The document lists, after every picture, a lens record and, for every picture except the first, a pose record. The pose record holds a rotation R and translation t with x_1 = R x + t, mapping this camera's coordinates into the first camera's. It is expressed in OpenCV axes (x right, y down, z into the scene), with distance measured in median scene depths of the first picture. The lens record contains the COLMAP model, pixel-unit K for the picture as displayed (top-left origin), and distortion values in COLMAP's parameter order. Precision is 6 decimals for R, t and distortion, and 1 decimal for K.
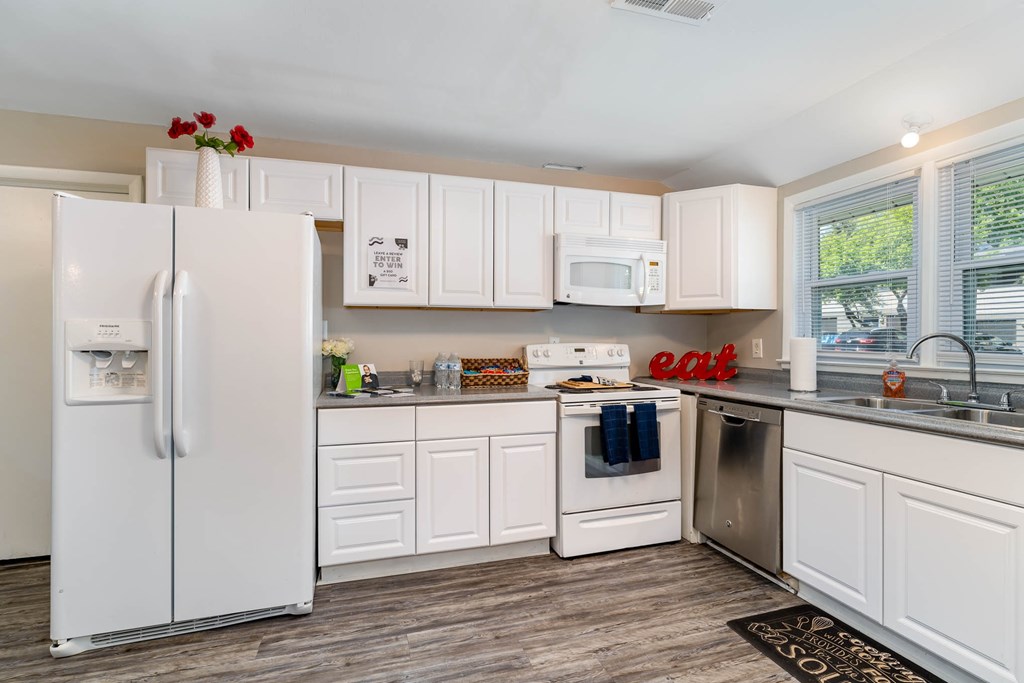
lens RADIAL K [[488.2, 0, 512.0], [0, 488.2, 341.5], [0, 0, 1]] dist [0.000595, 0.000118]
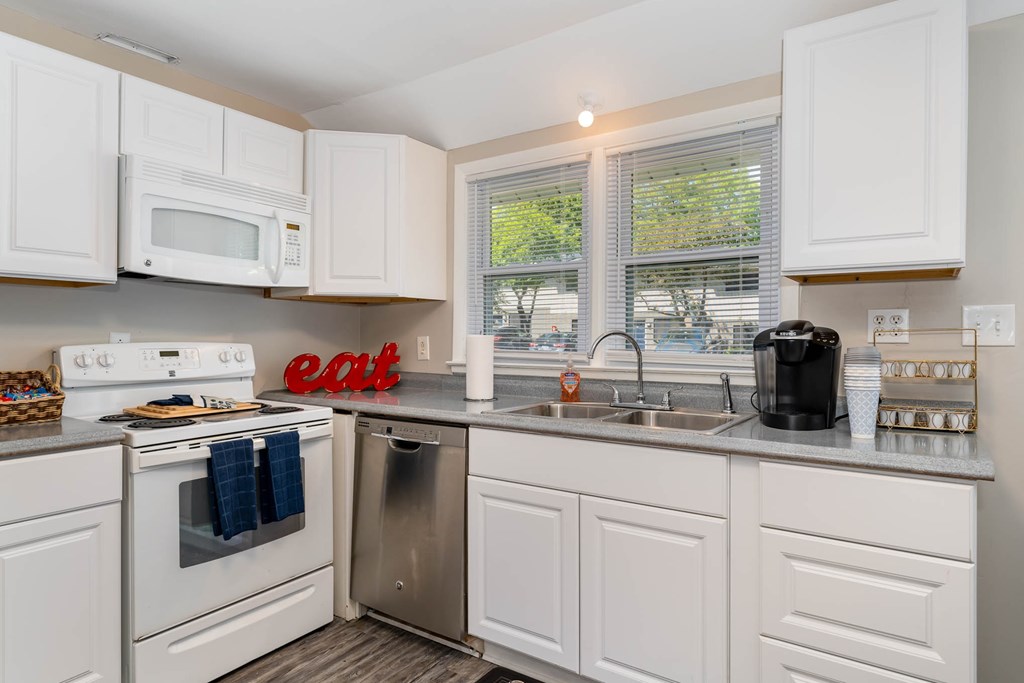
lens RADIAL K [[580.5, 0, 508.4], [0, 580.5, 334.9], [0, 0, 1]] dist [-0.003166, -0.001040]
pose [[0.784045, 0.003837, 0.620692, 0.023134], [0.000198, 0.999979, -0.006431, -0.001456], [-0.620704, 0.005165, 0.784028, 0.186951]]
